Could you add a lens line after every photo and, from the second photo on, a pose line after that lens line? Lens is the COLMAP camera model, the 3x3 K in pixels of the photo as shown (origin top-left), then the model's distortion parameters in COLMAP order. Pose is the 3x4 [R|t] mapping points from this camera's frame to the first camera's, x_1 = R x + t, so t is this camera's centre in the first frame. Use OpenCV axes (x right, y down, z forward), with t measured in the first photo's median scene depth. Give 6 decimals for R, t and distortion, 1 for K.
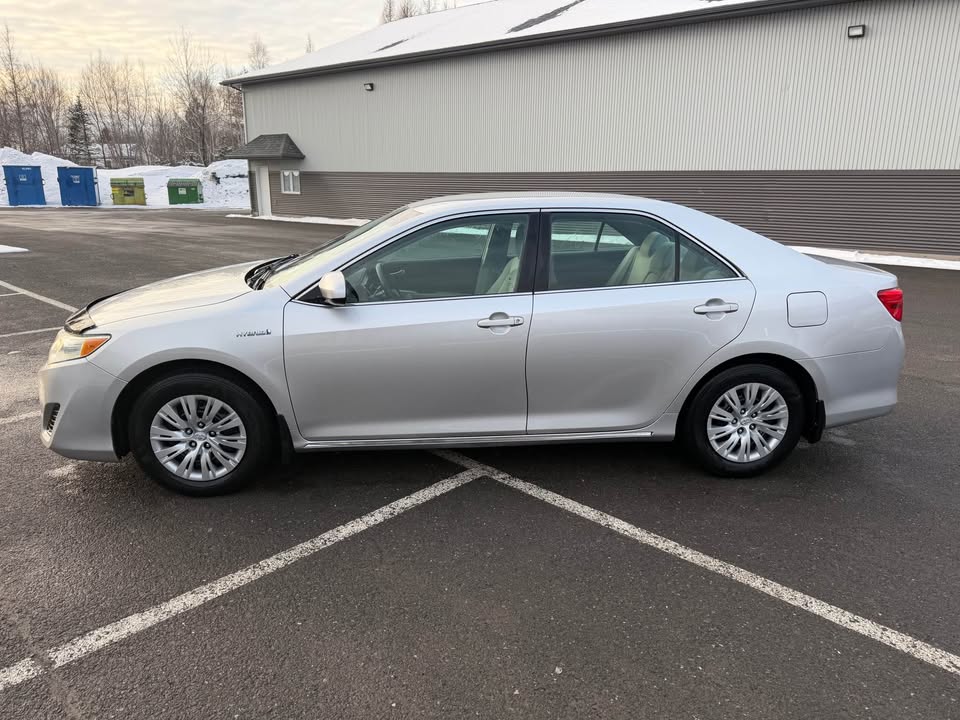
lens RADIAL K [[680.1, 0, 482.2], [0, 680.1, 360.4], [0, 0, 1]] dist [0.036564, -0.042457]
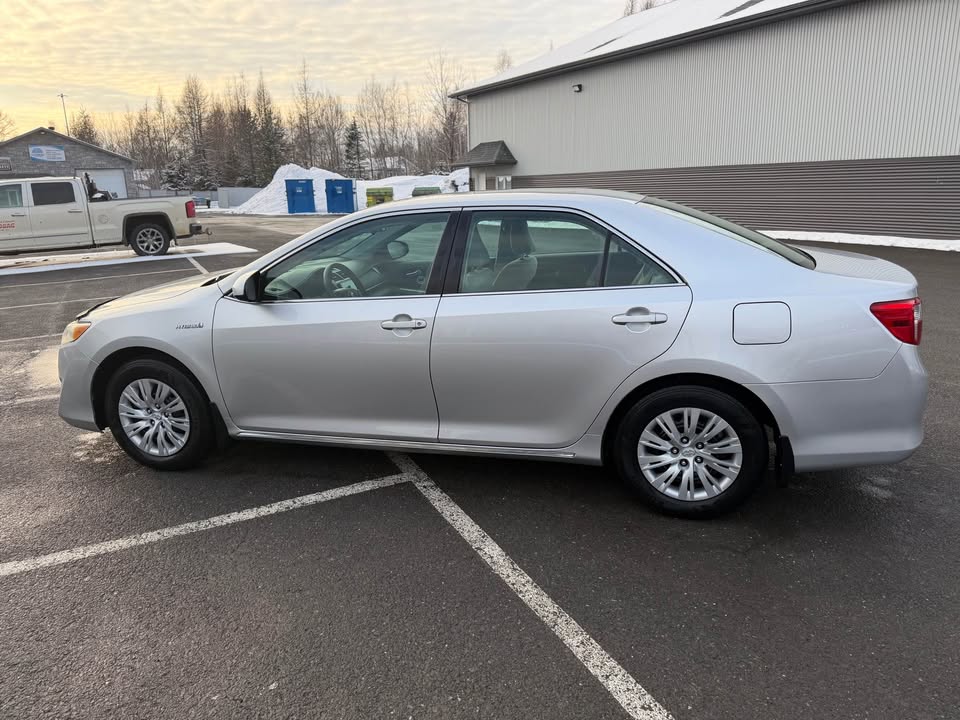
lens RADIAL K [[680.1, 0, 483.2], [0, 680.1, 352.7], [0, 0, 1]] dist [0.036564, -0.042457]
pose [[0.938733, 0.051680, -0.340749, 0.430319], [-0.055844, 0.998437, -0.002415, -0.018381], [0.340092, 0.021295, 0.940151, 0.114589]]
